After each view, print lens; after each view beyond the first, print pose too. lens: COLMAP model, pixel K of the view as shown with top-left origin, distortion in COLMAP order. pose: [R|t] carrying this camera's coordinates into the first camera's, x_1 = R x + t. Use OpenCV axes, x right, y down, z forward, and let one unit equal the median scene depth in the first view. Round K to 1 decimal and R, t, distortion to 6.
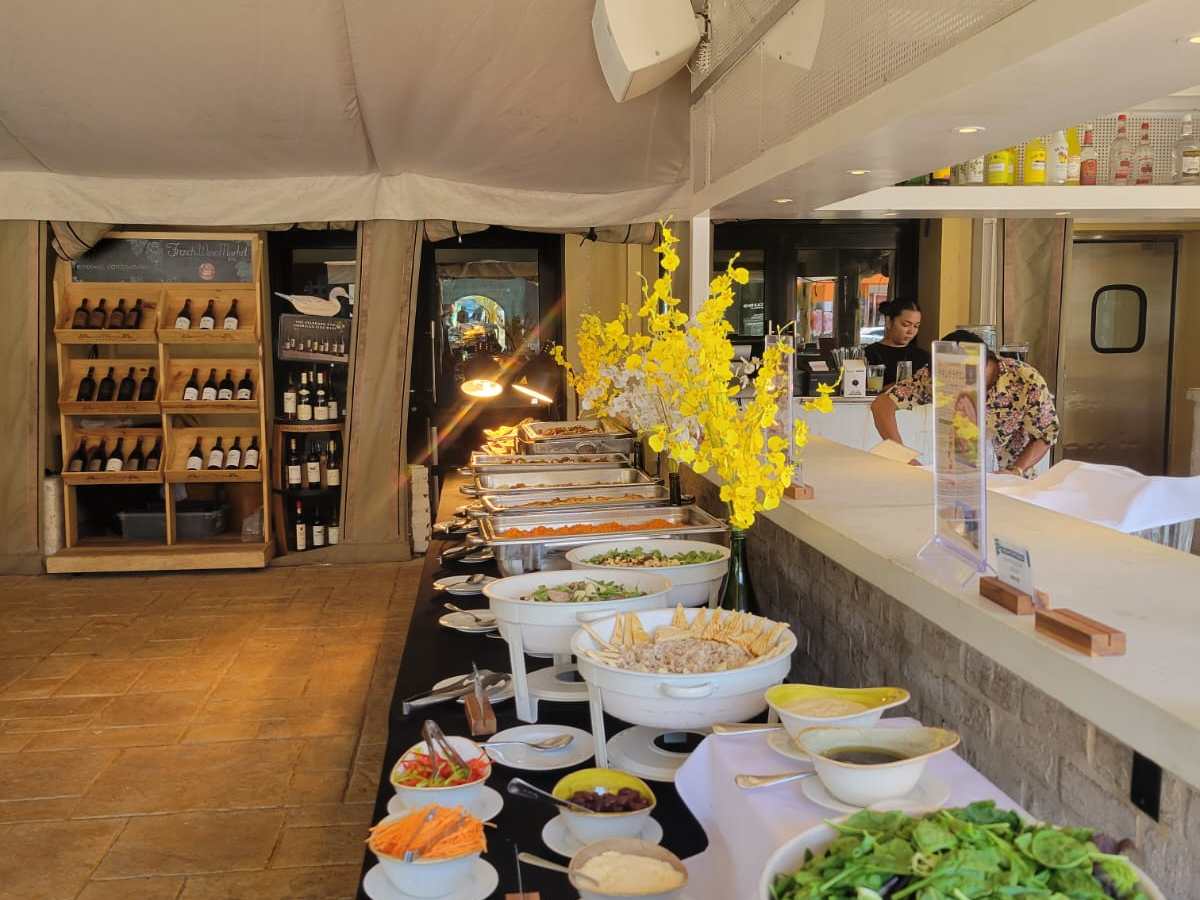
lens RADIAL K [[1191.3, 0, 600.7], [0, 1191.3, 450.7], [0, 0, 1]] dist [0.050243, 0.000000]
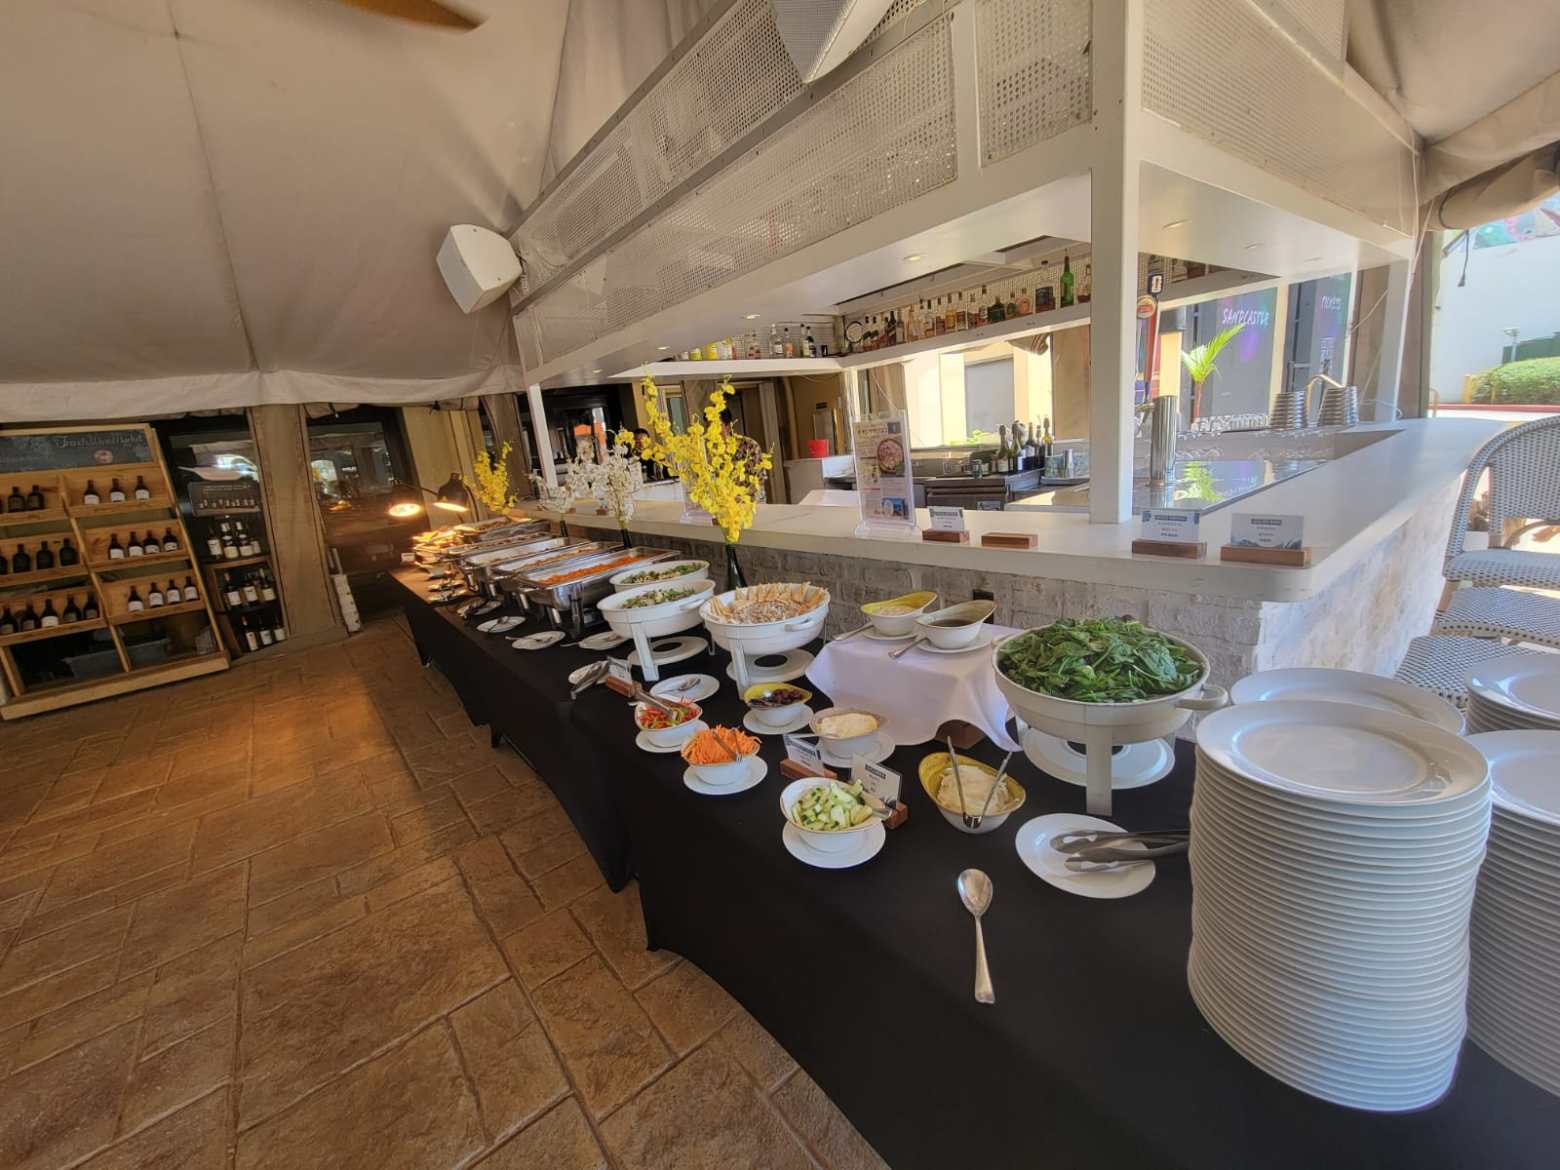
lens RADIAL K [[638.4, 0, 777.1], [0, 638.4, 577.2], [0, 0, 1]] dist [0.004384, 0.000205]
pose [[0.844454, -0.200639, 0.496631, -0.091667], [0.158615, 0.979277, 0.125925, 0.002590], [-0.511605, -0.027565, 0.858779, 0.052228]]
